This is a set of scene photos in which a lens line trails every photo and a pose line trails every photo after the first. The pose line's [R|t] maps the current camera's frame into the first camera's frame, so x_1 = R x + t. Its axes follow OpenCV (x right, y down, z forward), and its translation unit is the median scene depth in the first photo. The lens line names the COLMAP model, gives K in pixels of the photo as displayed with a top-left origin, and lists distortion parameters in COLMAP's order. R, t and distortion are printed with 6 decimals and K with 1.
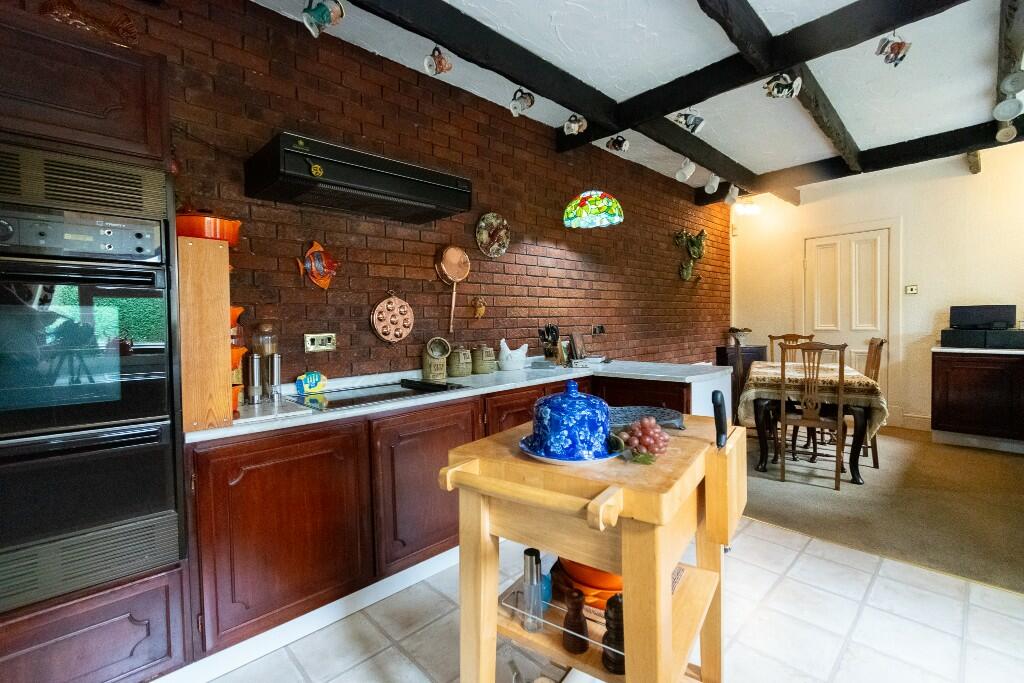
lens RADIAL K [[451.0, 0, 510.7], [0, 451.0, 334.9], [0, 0, 1]] dist [0.002458, 0.000014]
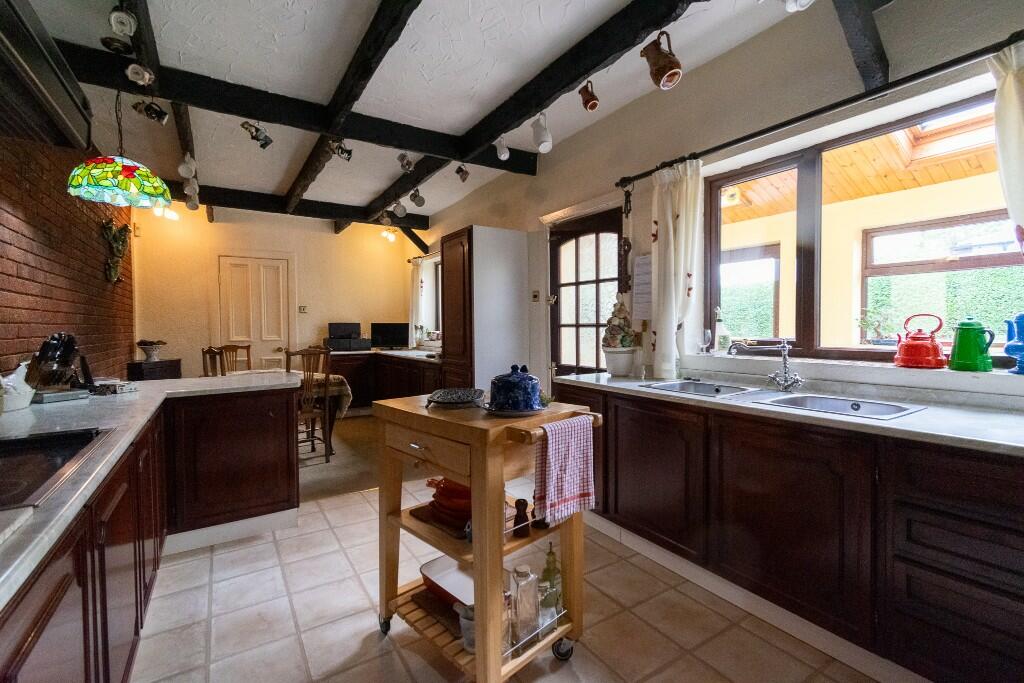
lens RADIAL K [[451.0, 0, 510.7], [0, 451.0, 334.9], [0, 0, 1]] dist [0.002458, 0.000014]
pose [[0.195604, -0.000812, 0.980683, -0.454632], [0.033741, 0.999413, -0.005903, 0.004548], [-0.980102, 0.034244, 0.195517, 0.234281]]
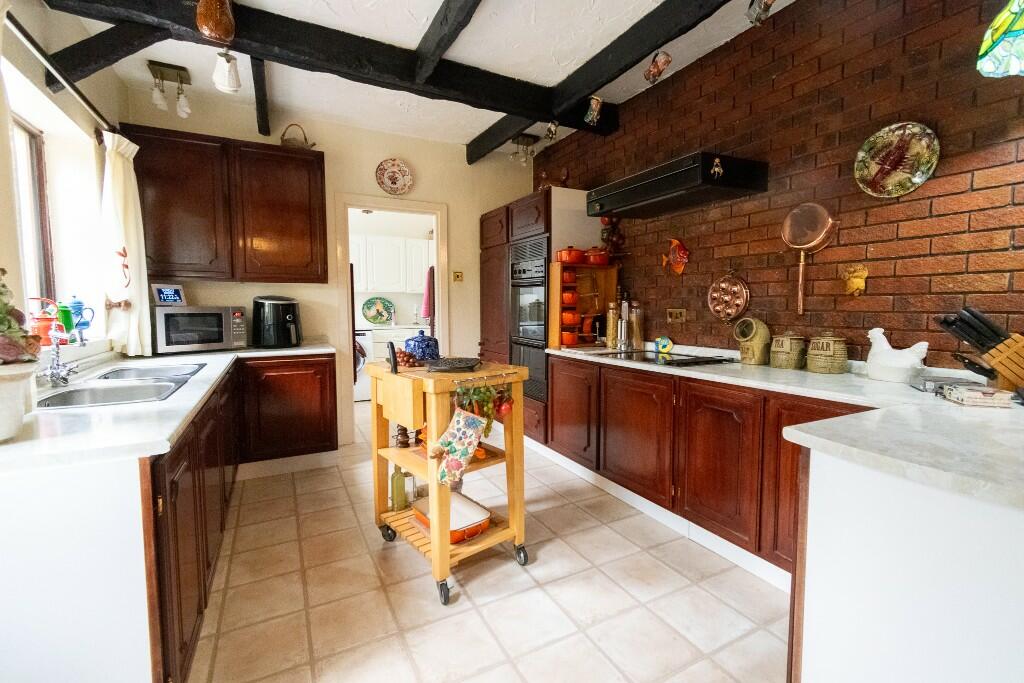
lens RADIAL K [[451.0, 0, 510.7], [0, 451.0, 334.9], [0, 0, 1]] dist [0.002458, 0.000014]
pose [[-0.276999, 0.086022, -0.957012, 0.732348], [-0.017882, 0.995351, 0.094644, -0.032757], [0.960704, 0.043330, -0.274173, 0.685326]]
